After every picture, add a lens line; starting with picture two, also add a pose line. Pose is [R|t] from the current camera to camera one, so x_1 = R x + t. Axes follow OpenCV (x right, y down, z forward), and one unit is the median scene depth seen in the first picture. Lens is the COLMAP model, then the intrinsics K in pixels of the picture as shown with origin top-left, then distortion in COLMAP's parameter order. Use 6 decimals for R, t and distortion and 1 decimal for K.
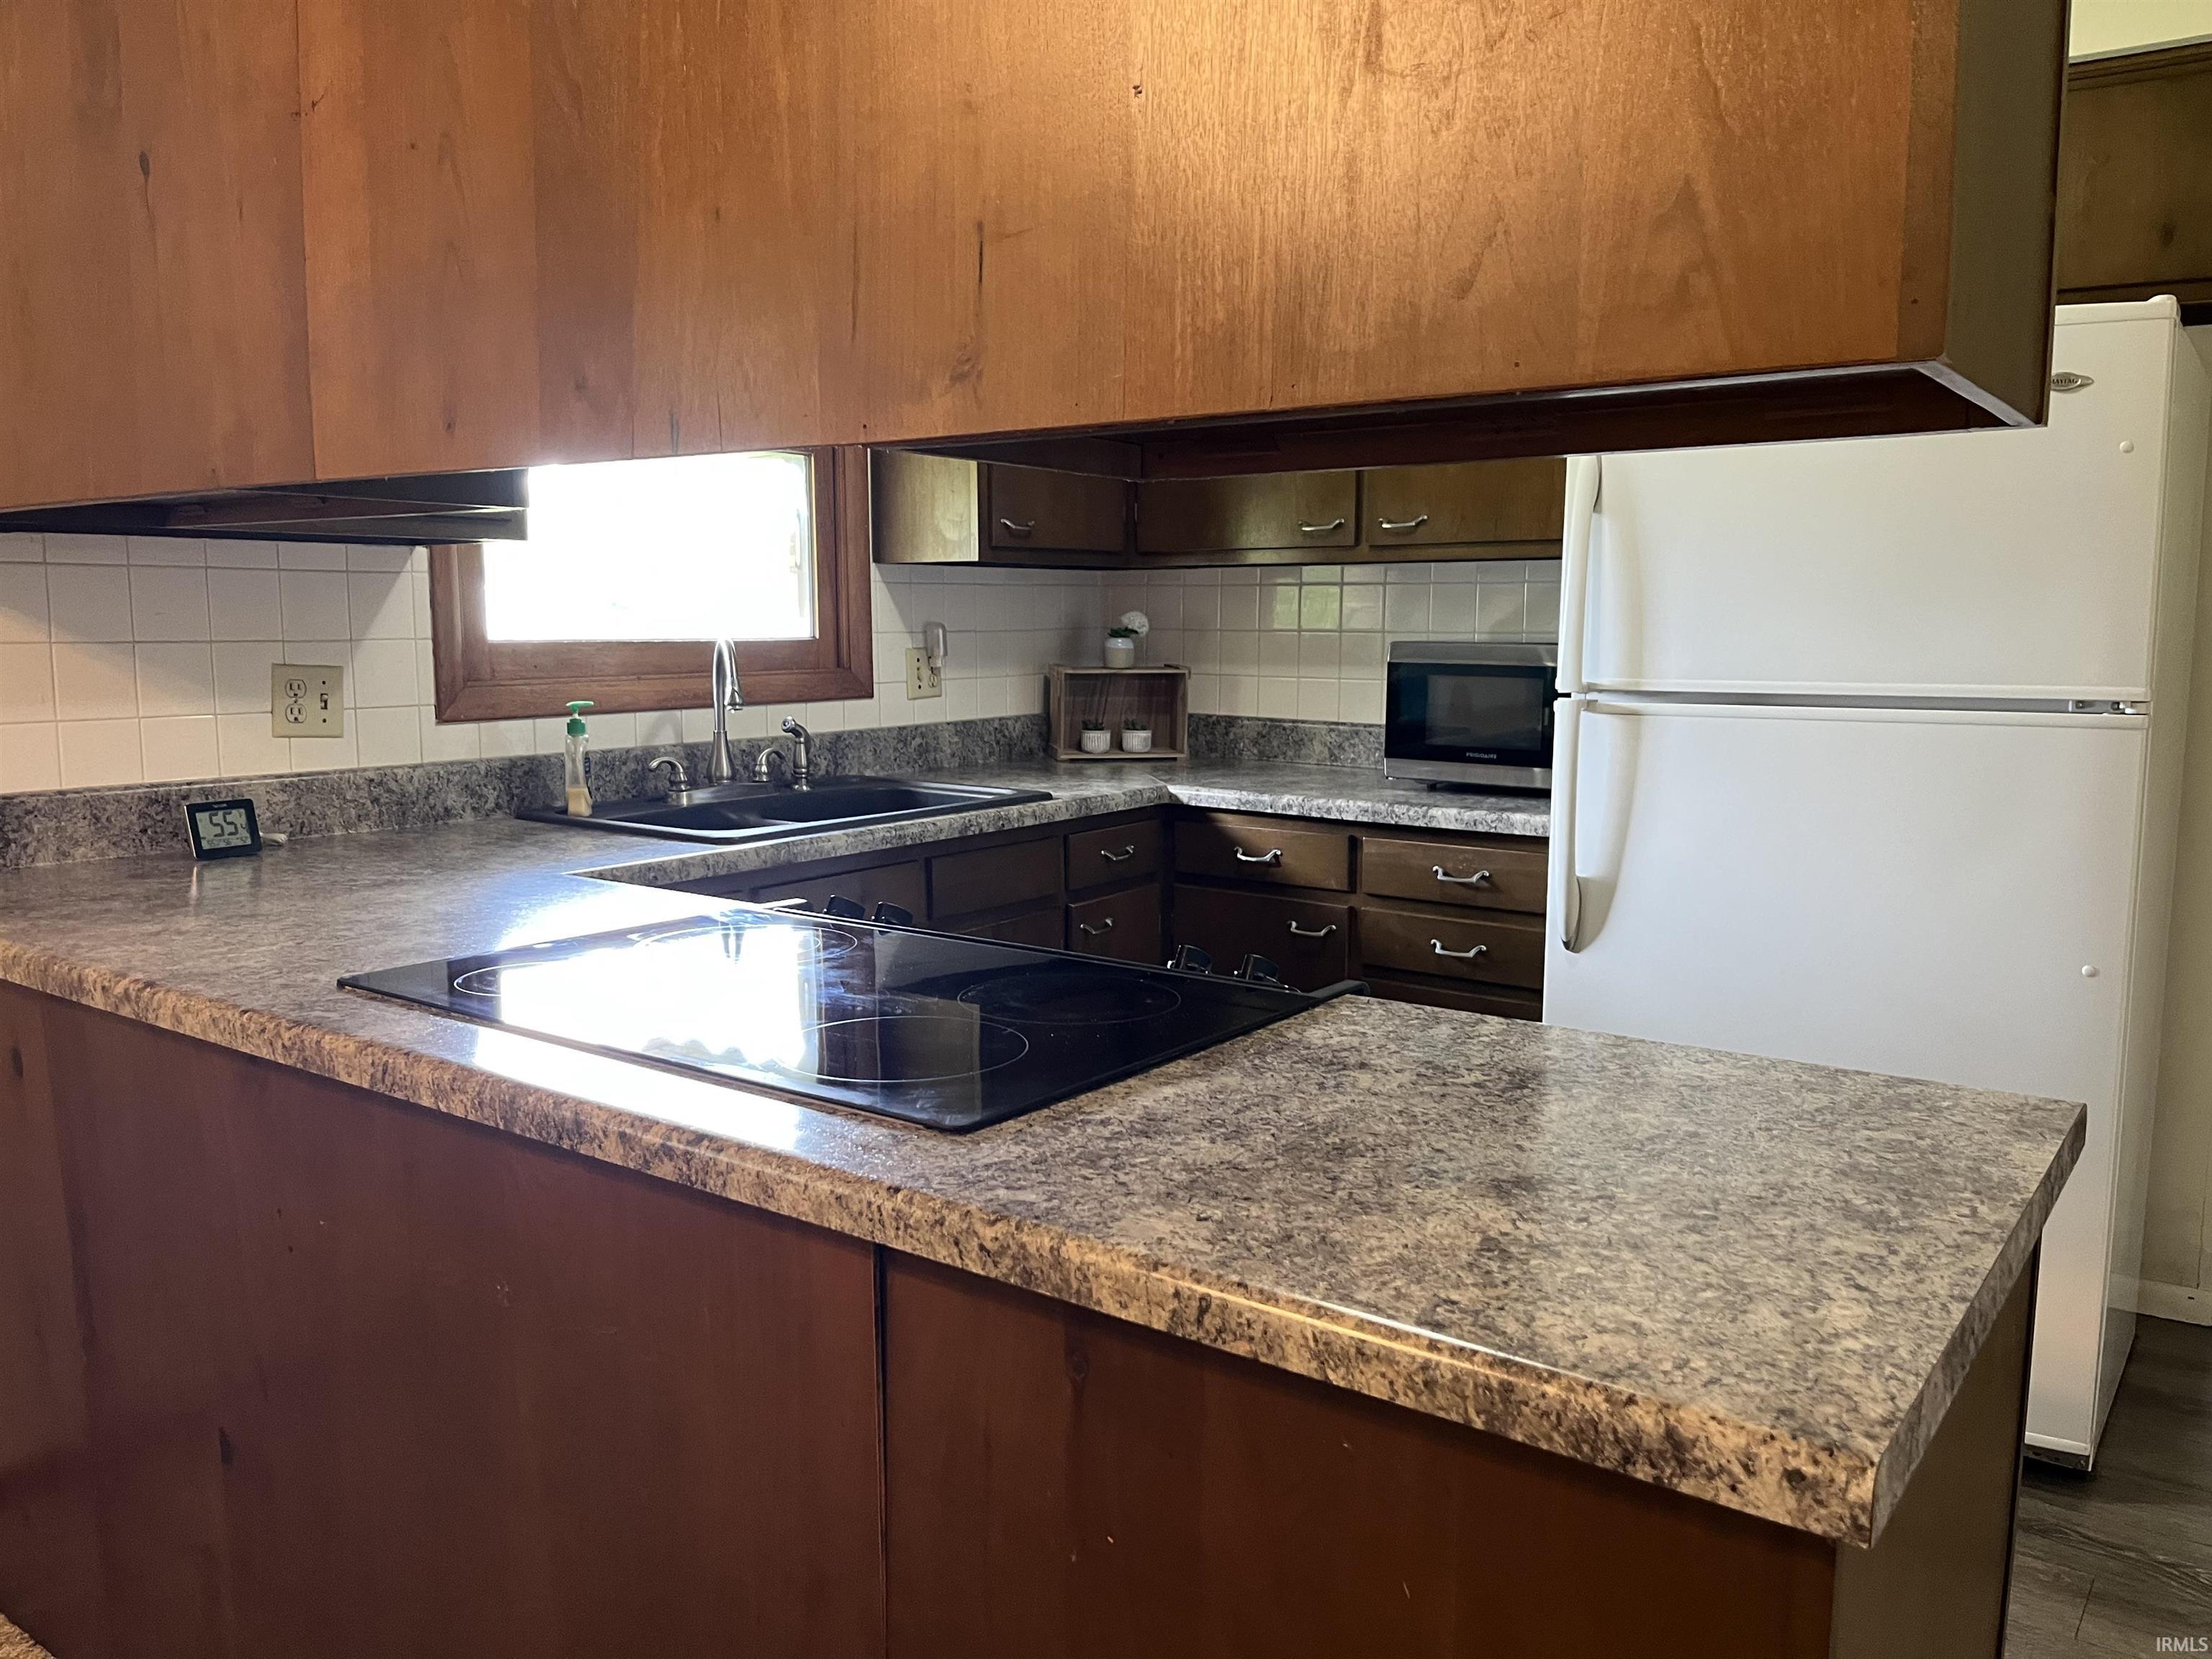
lens RADIAL K [[1667.7, 0, 1081.0], [0, 1667.7, 830.6], [0, 0, 1]] dist [0.062123, -0.103855]
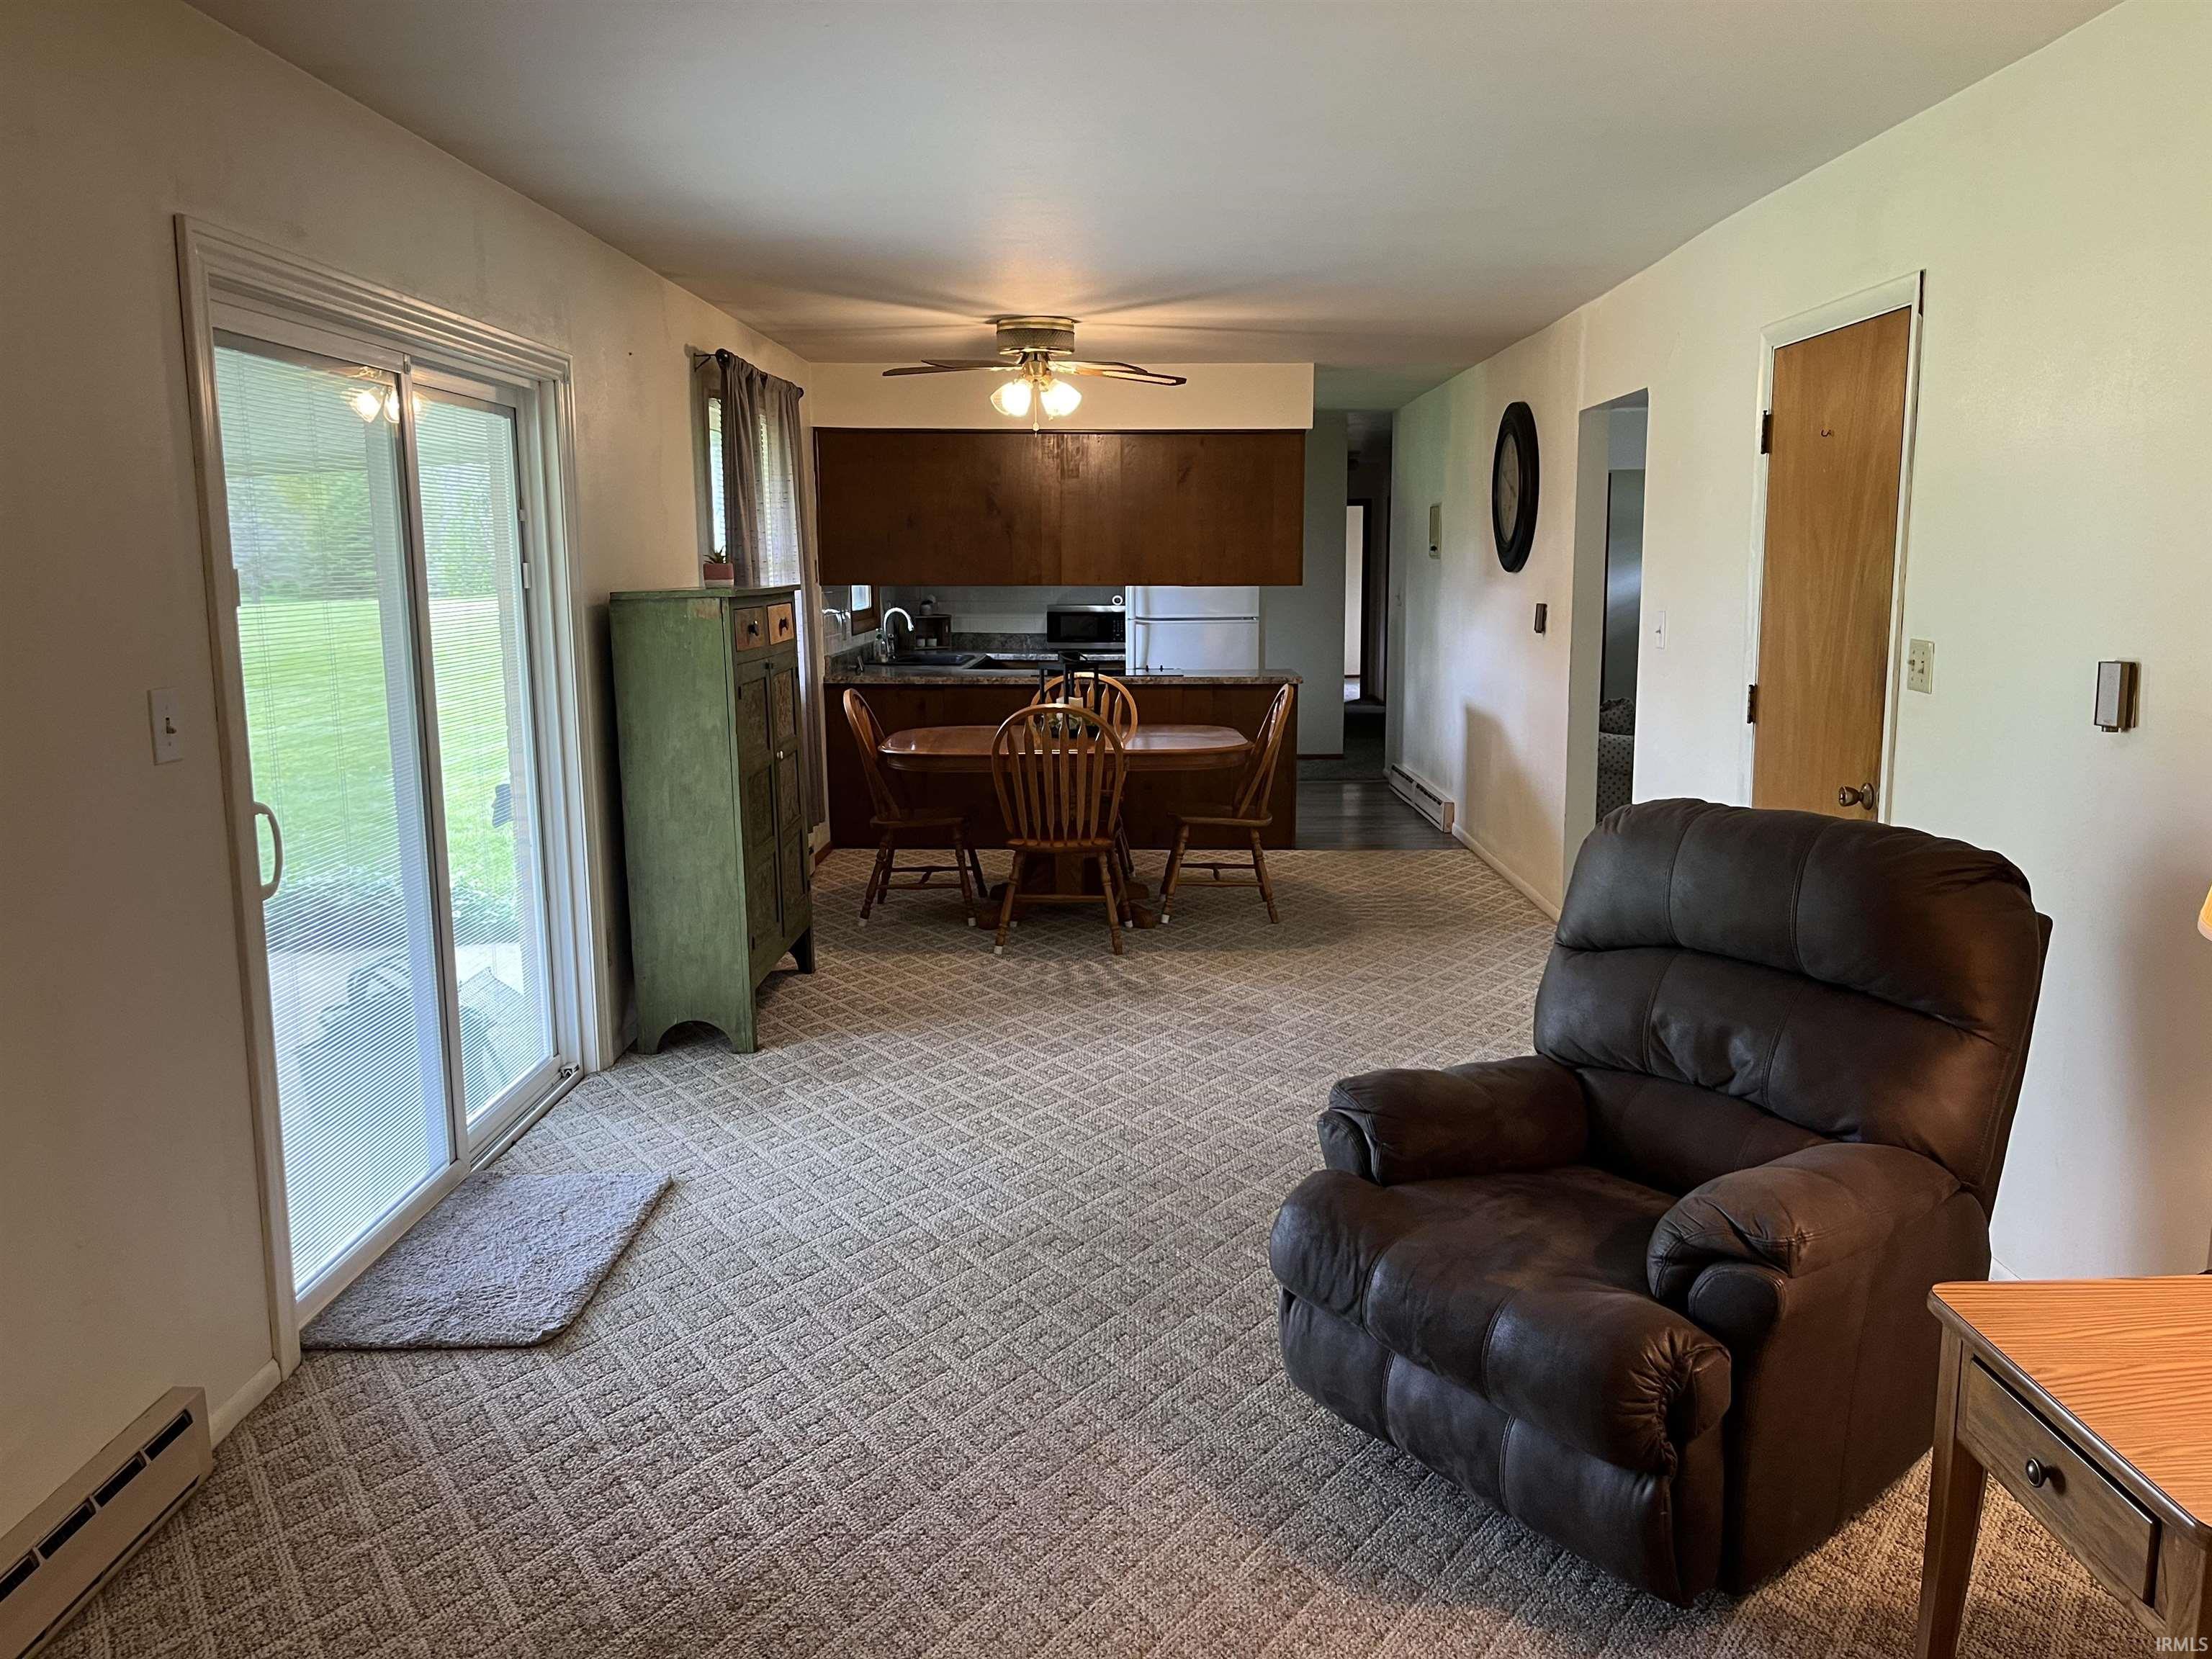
lens RADIAL K [[1654.4, 0, 1102.6], [0, 1654.4, 828.1], [0, 0, 1]] dist [0.063649, -0.086627]
pose [[0.811365, -0.091665, 0.577308, -1.560323], [0.073028, 0.995786, 0.055476, 0.139239], [-0.579960, -0.002851, 0.814640, -1.606467]]
